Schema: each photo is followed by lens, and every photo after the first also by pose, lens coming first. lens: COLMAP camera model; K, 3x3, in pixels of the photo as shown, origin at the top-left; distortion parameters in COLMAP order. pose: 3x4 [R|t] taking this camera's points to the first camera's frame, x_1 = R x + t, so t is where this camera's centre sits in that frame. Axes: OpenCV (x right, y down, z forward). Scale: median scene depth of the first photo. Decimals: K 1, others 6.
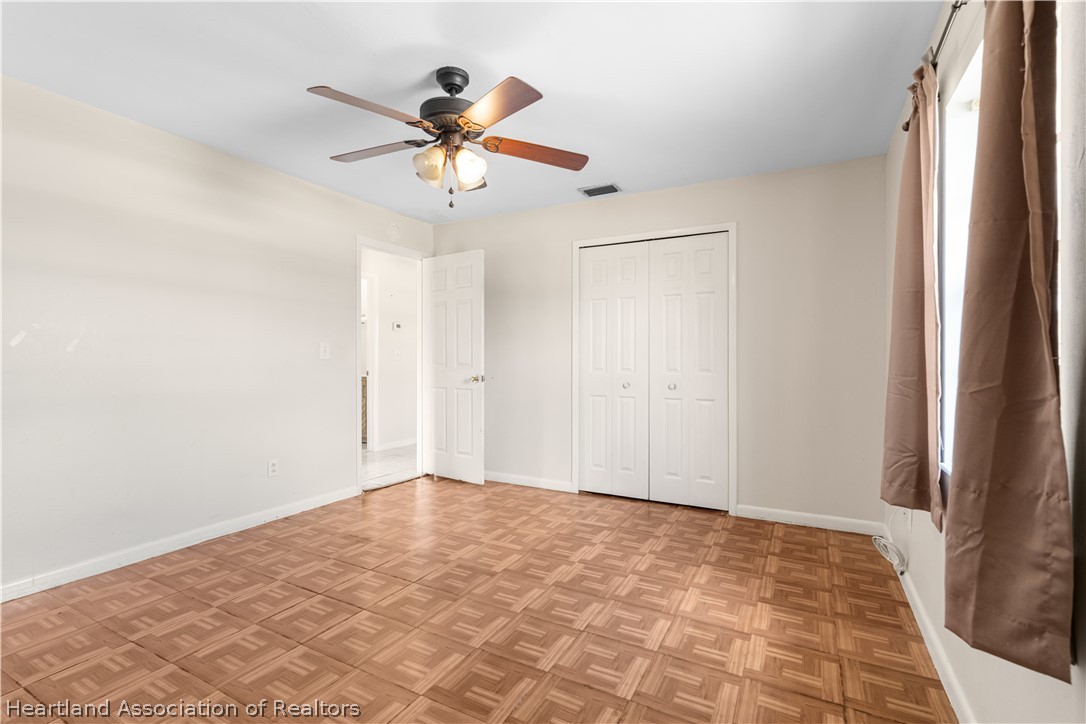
lens RADIAL K [[491.1, 0, 551.4], [0, 491.1, 363.1], [0, 0, 1]] dist [-0.008742, 0.003547]
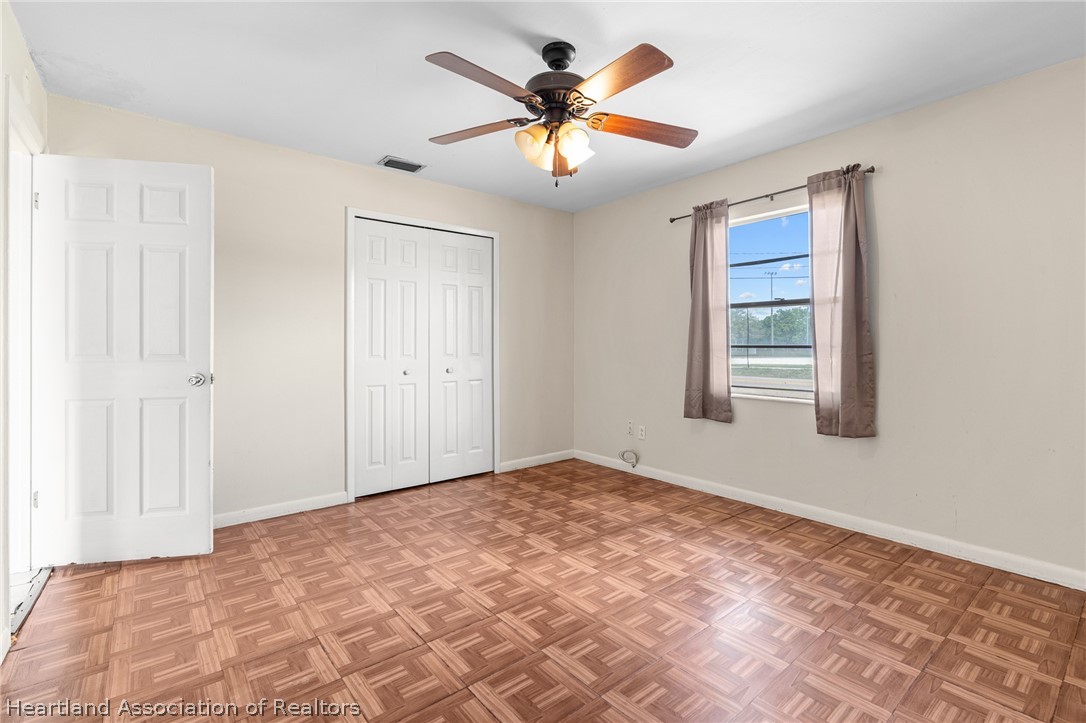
lens RADIAL K [[491.1, 0, 543.4], [0, 491.1, 342.1], [0, 0, 1]] dist [-0.008742, 0.003547]
pose [[0.391494, 0.002439, 0.920178, -0.861264], [0.012418, 0.999891, -0.007933, -0.003182], [-0.920097, 0.014533, 0.391421, 0.508461]]
